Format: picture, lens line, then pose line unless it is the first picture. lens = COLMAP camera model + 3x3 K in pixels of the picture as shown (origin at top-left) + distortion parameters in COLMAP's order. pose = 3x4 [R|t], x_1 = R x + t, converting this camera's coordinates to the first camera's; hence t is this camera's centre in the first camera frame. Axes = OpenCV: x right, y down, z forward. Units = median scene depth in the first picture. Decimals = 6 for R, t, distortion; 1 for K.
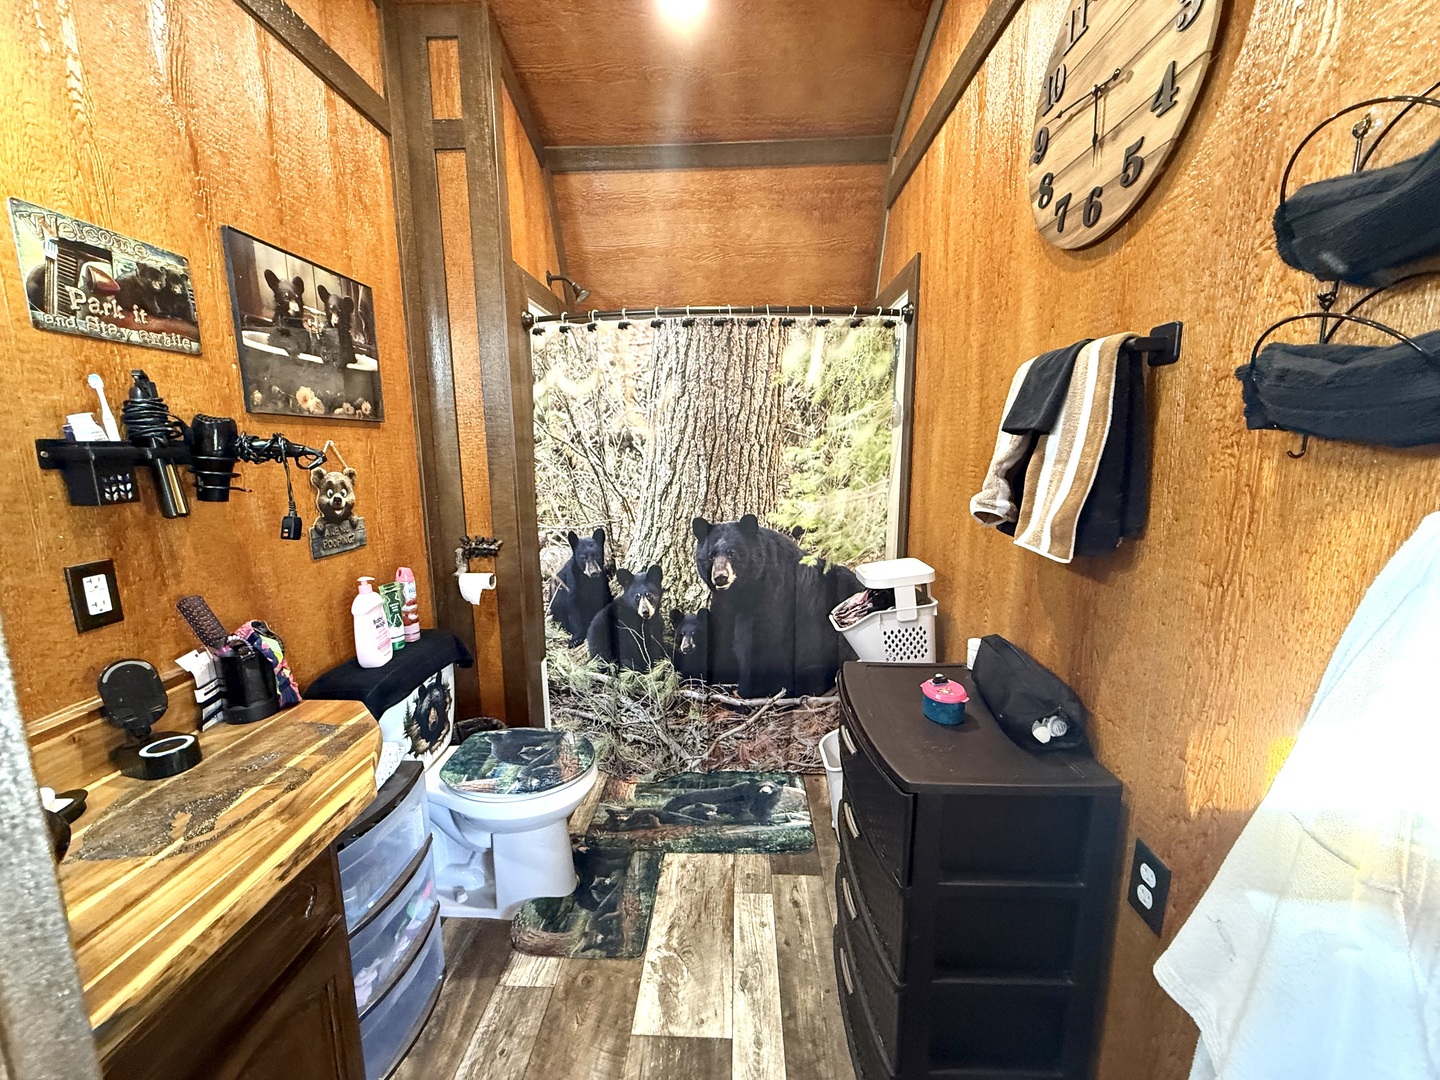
lens RADIAL K [[569.6, 0, 717.8], [0, 569.6, 538.6], [0, 0, 1]] dist [0.000415, -0.000442]
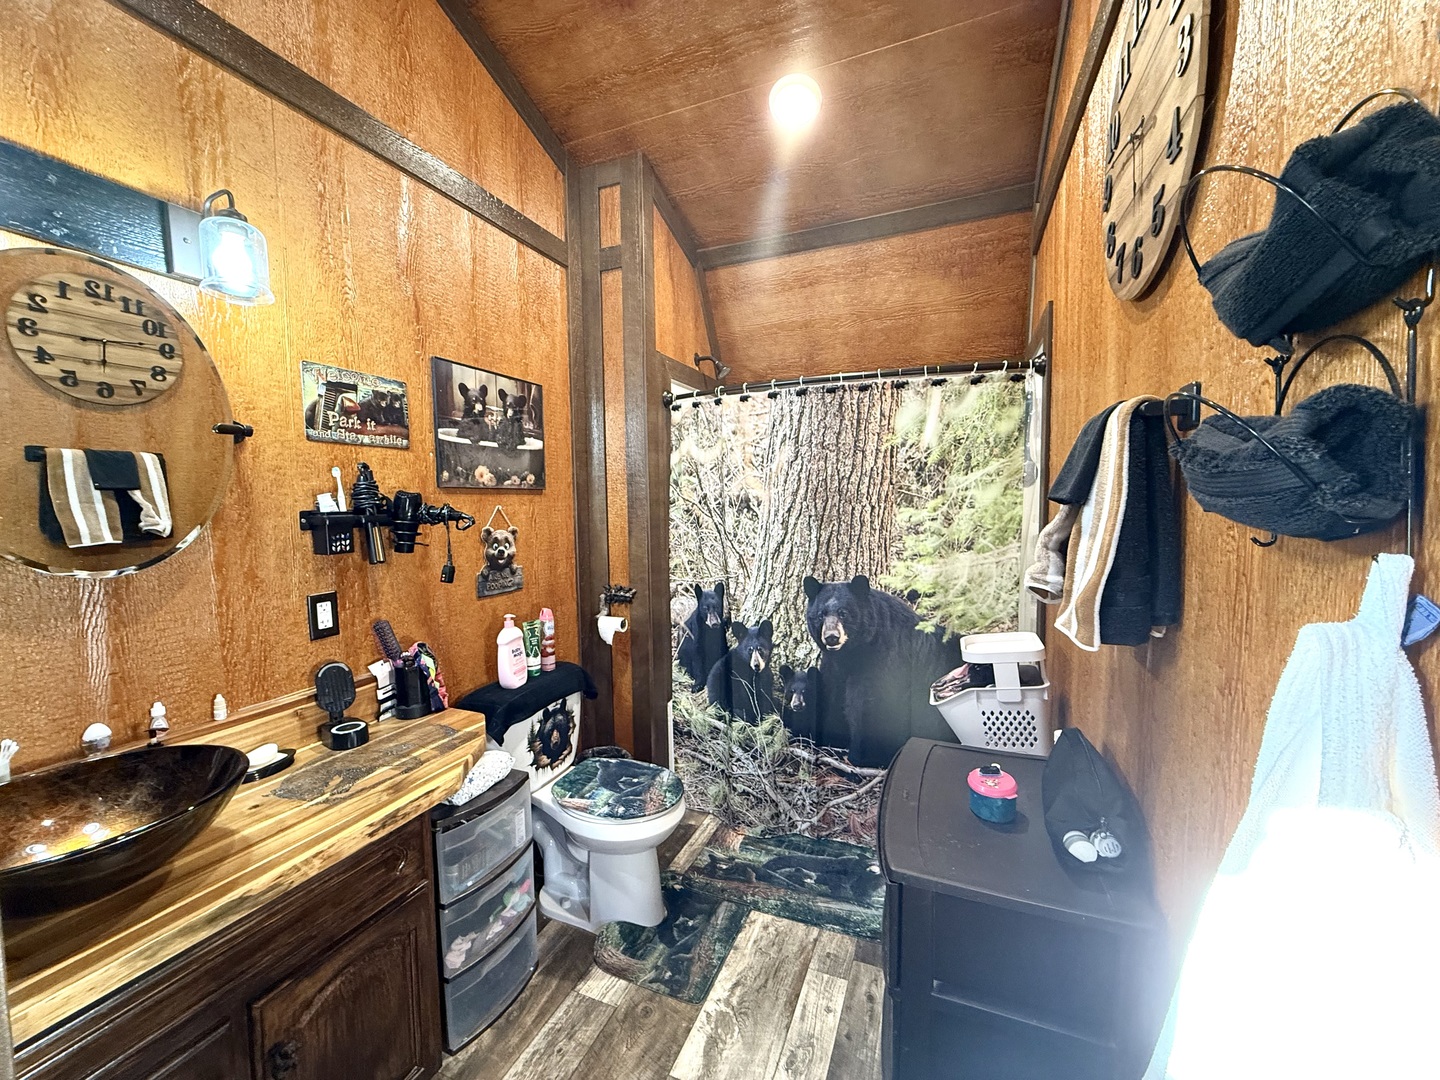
lens RADIAL K [[569.6, 0, 716.4], [0, 569.6, 539.4], [0, 0, 1]] dist [0.000415, -0.000442]
pose [[0.937751, 0.019118, -0.346780, 0.207818], [-0.049716, 0.995590, -0.079552, -0.017191], [0.343730, 0.091841, 0.934567, -0.022540]]
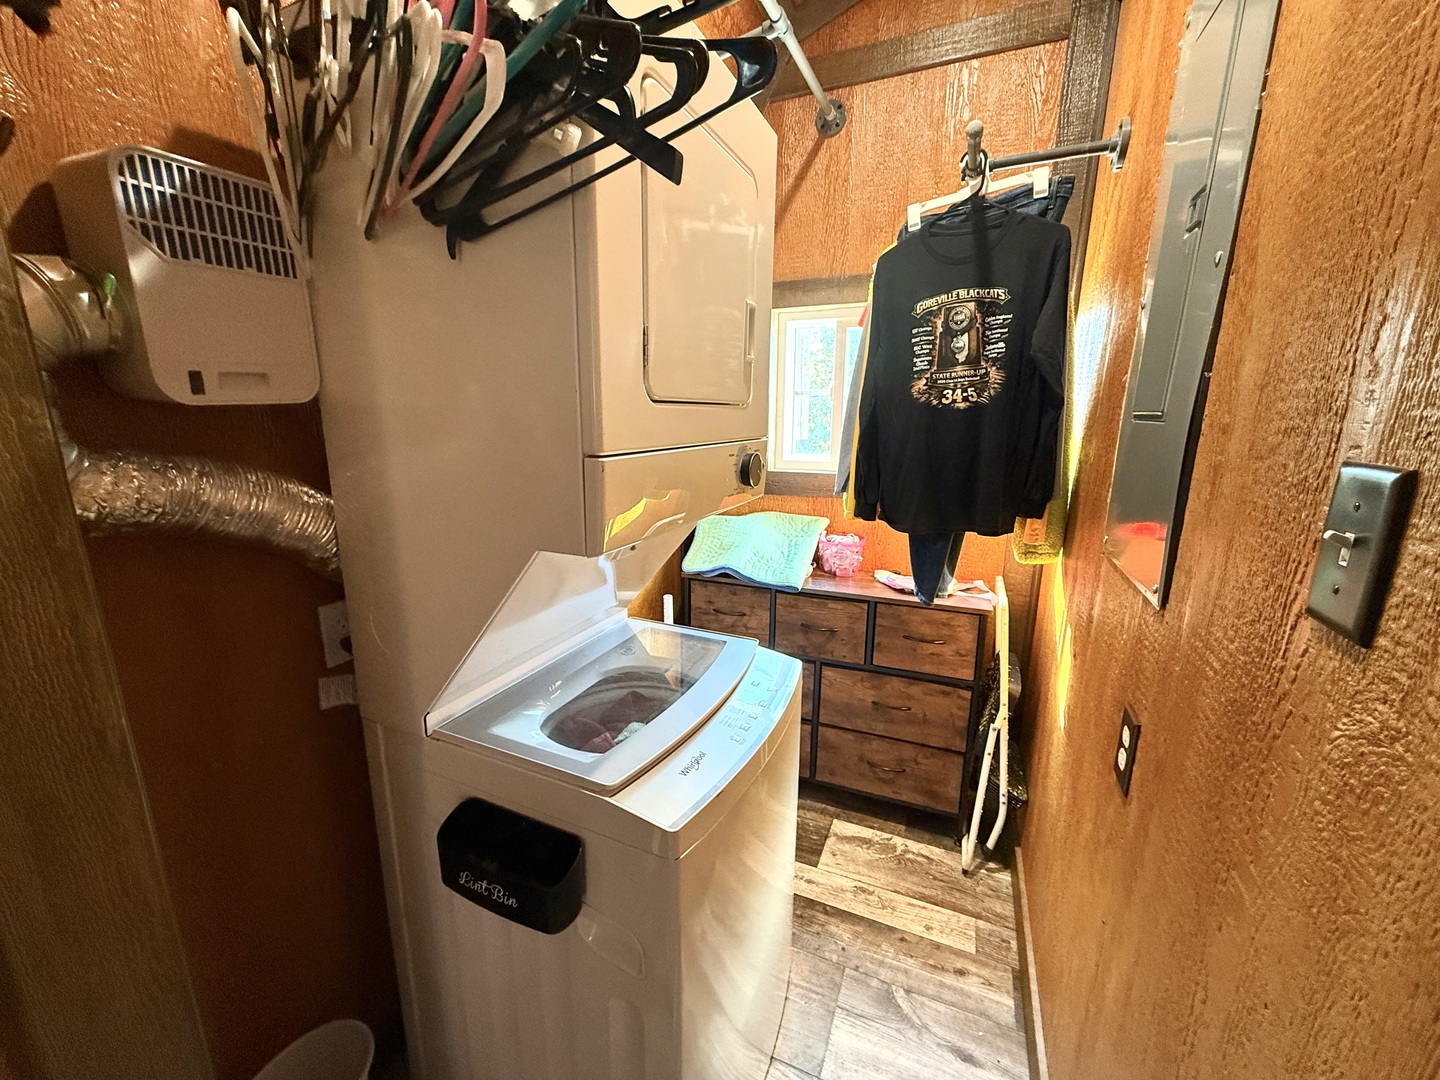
lens RADIAL K [[569.6, 0, 715.0], [0, 569.6, 543.9], [0, 0, 1]] dist [0.000415, -0.000442]
pose [[-0.358411, 0.218886, -0.907541, 0.871932], [-0.143343, 0.947694, 0.285181, -0.131641], [0.922494, 0.232301, -0.308288, 0.776354]]
